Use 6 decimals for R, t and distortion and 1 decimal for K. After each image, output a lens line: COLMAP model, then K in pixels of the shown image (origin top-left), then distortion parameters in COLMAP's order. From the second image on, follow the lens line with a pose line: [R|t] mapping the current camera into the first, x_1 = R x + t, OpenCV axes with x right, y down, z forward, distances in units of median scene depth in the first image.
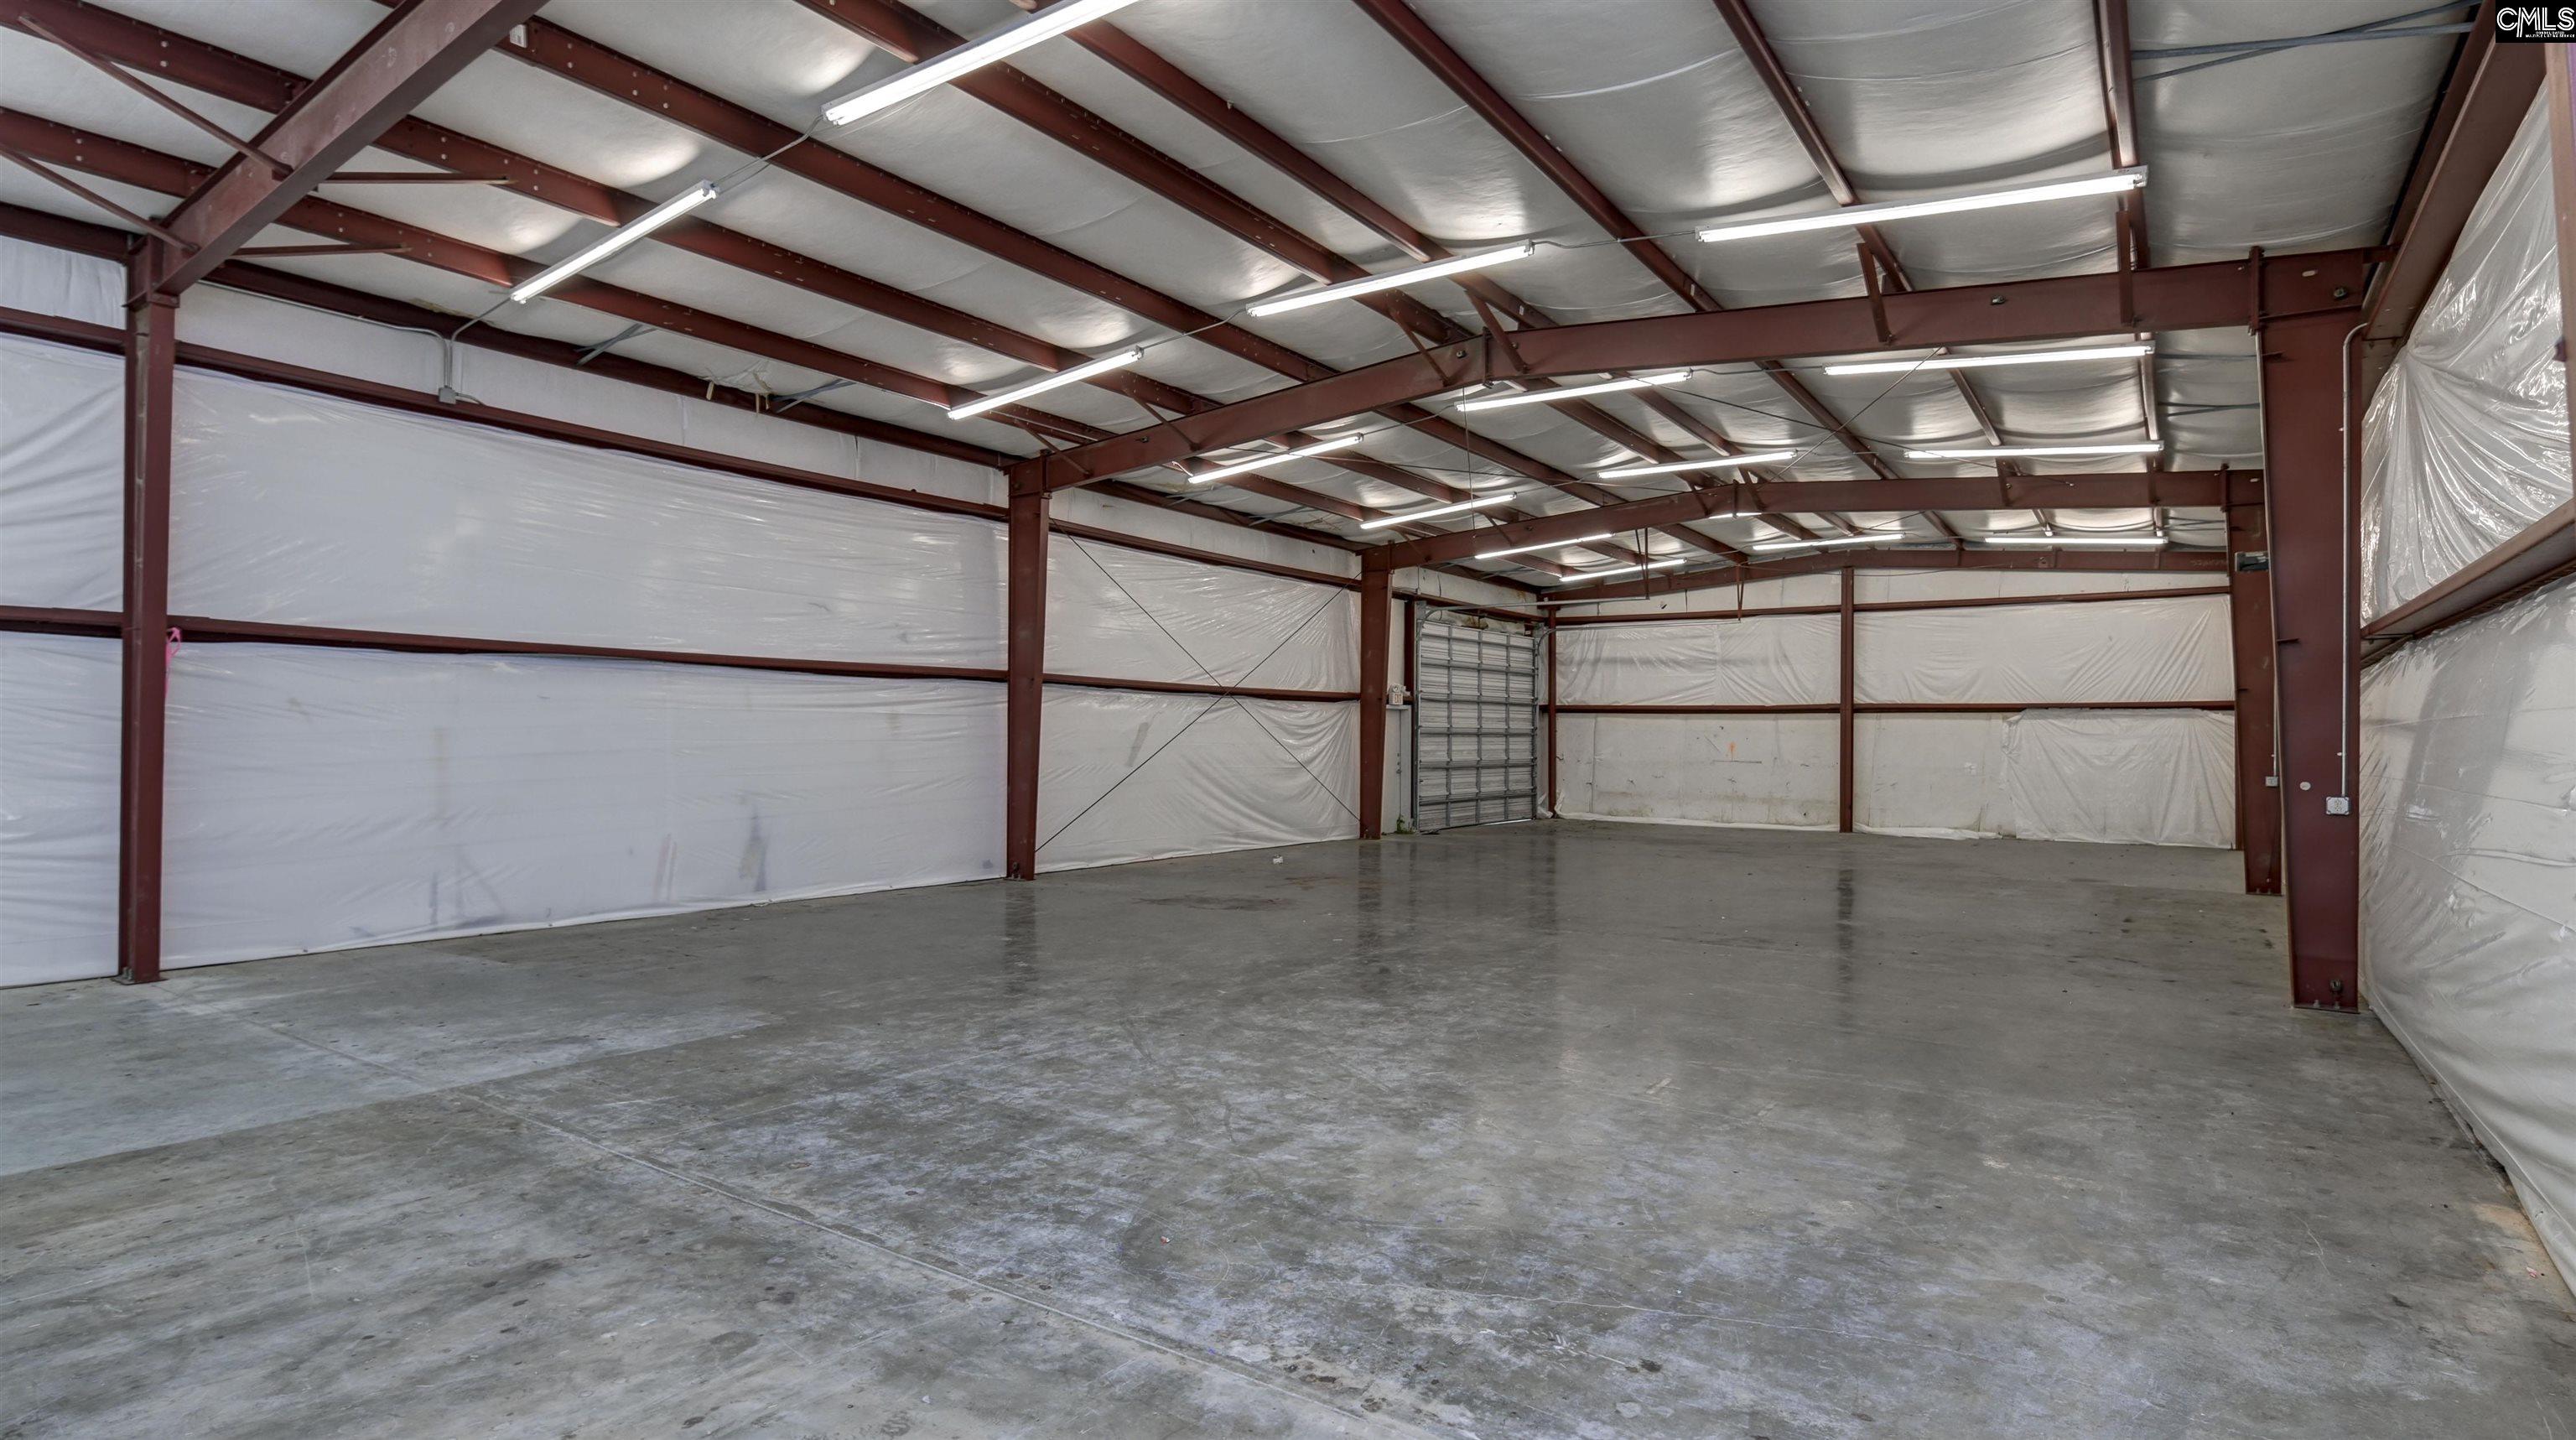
lens RADIAL K [[1302.0, 0, 1293.5], [0, 1302.0, 716.8], [0, 0, 1]] dist [0.000870, -0.000688]
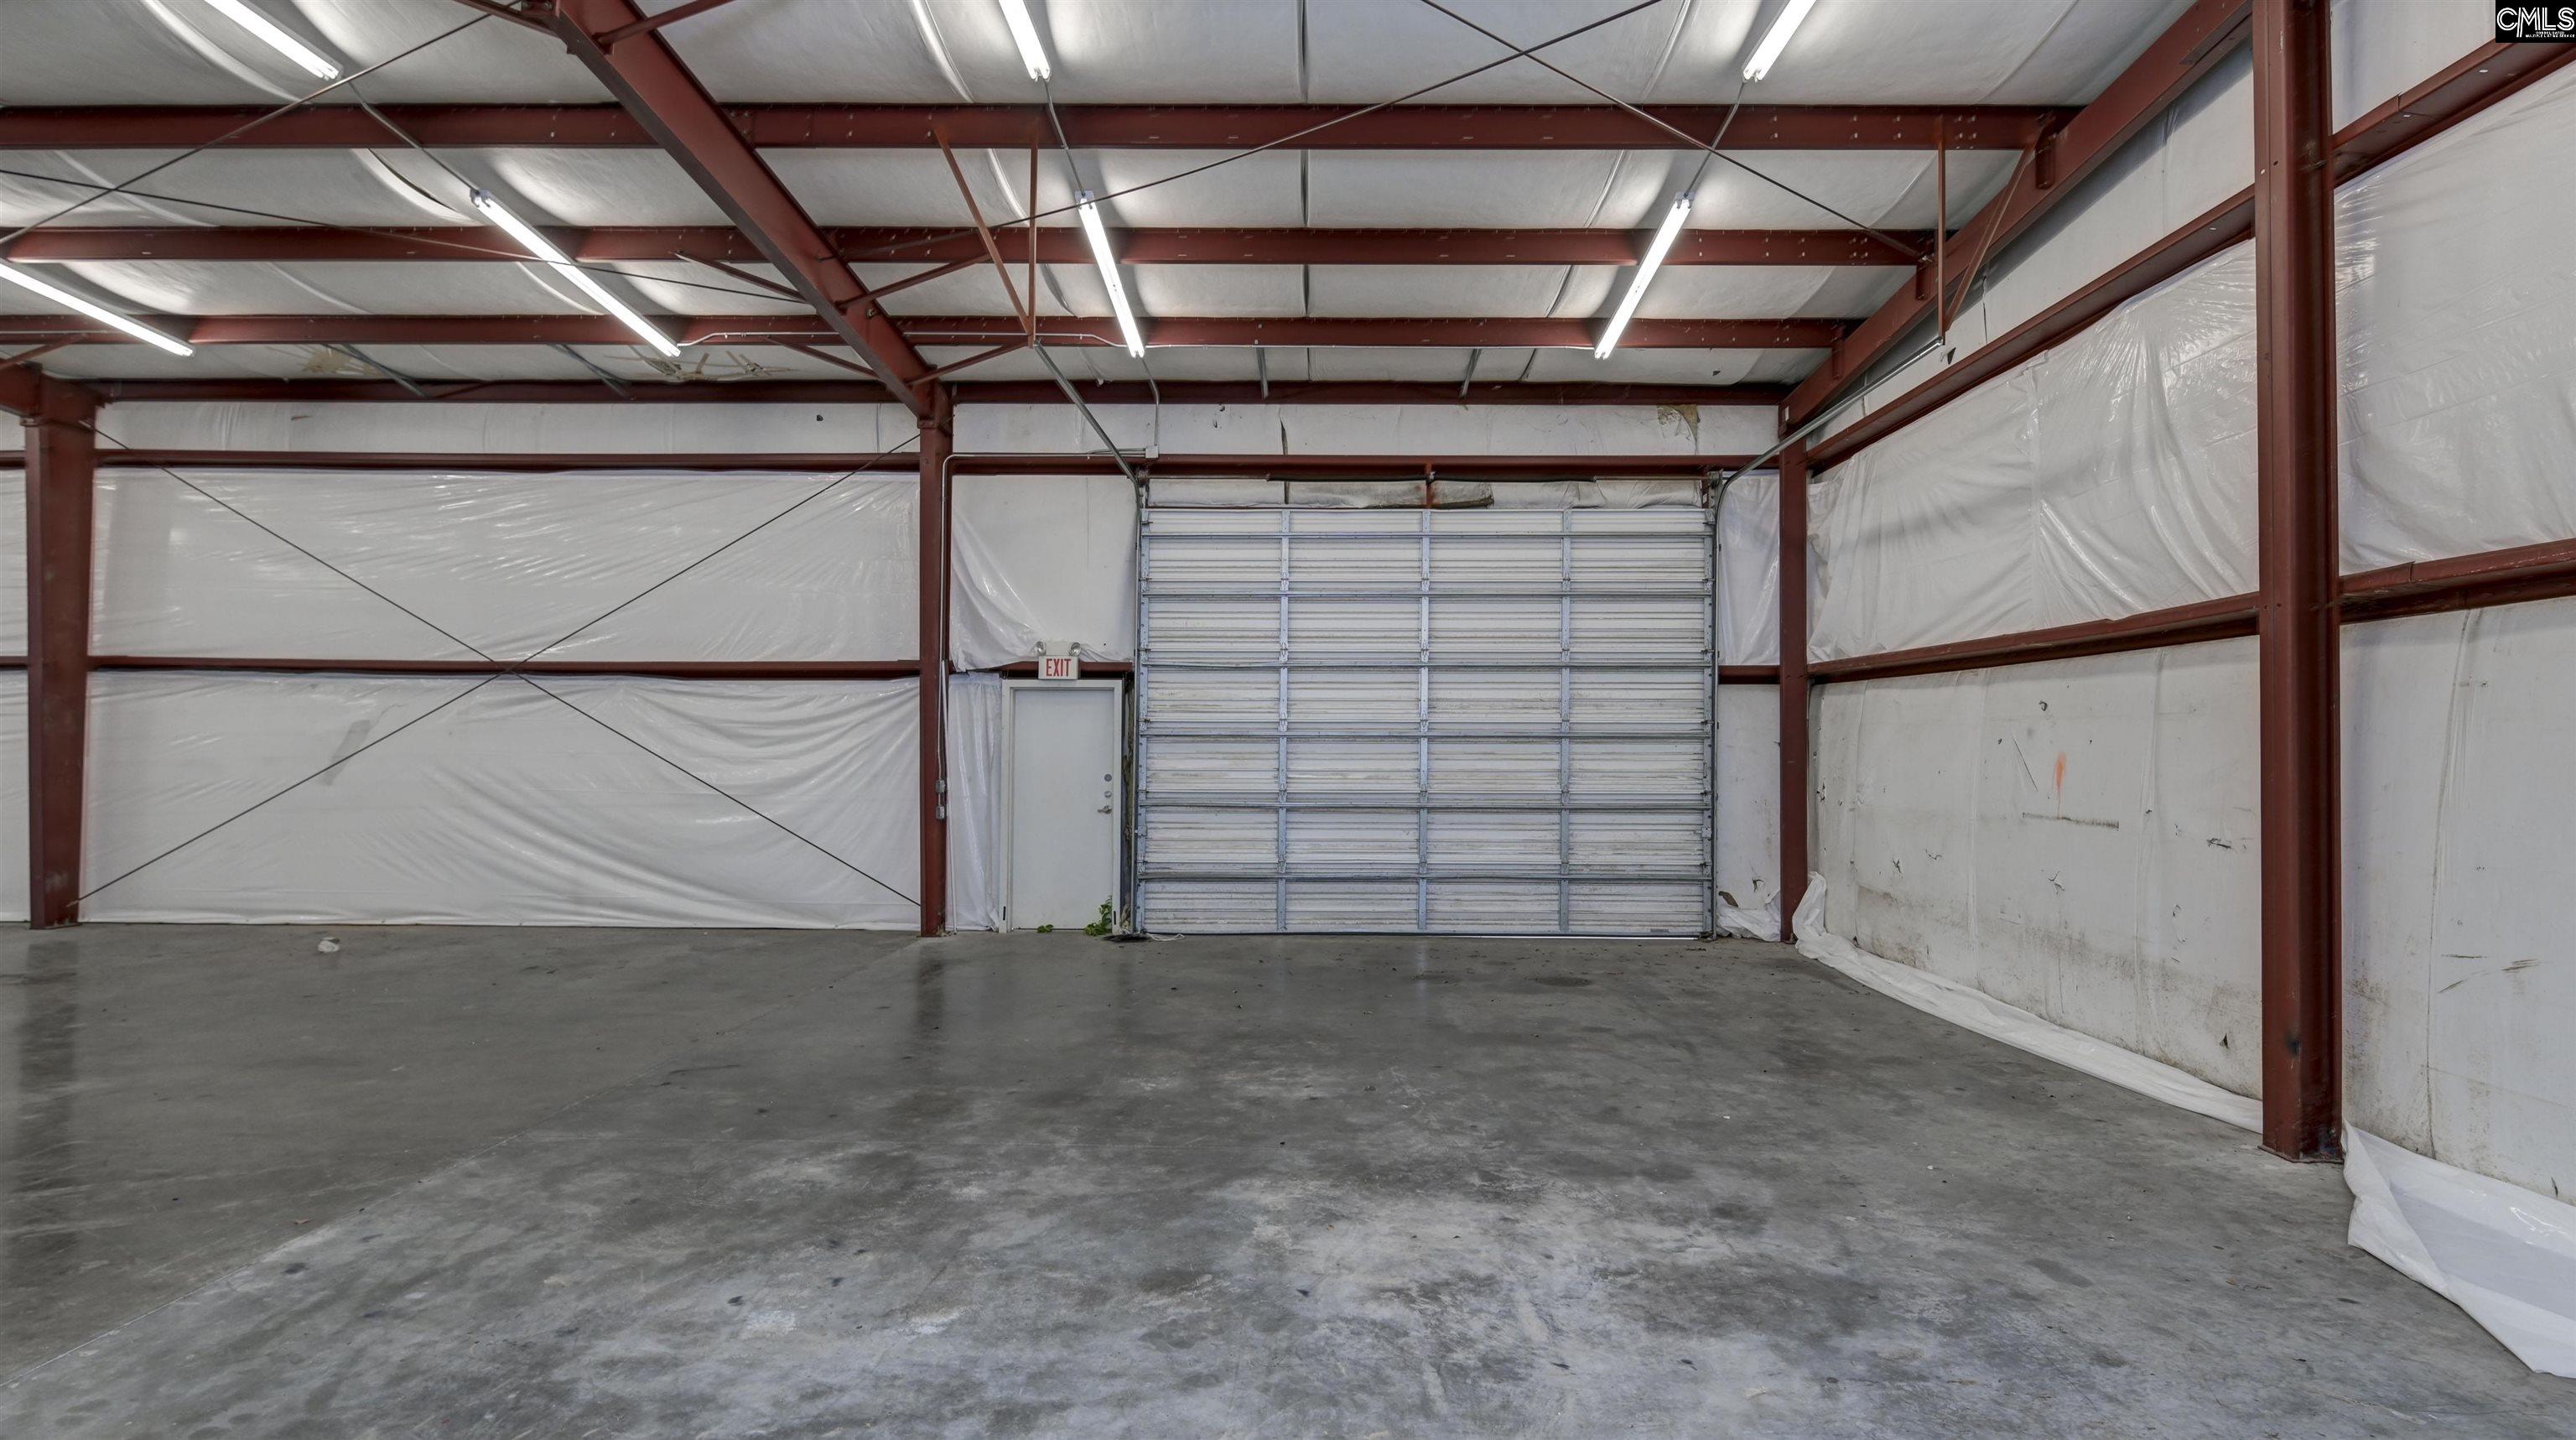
lens RADIAL K [[1266.1, 0, 1293.5], [0, 1266.1, 658.6], [0, 0, 1]] dist [-0.003303, -0.000390]
pose [[0.561281, -0.063587, -0.825179, 0.457171], [0.012258, 0.997574, -0.068533, 0.015366], [0.827535, 0.028352, 0.560698, 0.666517]]
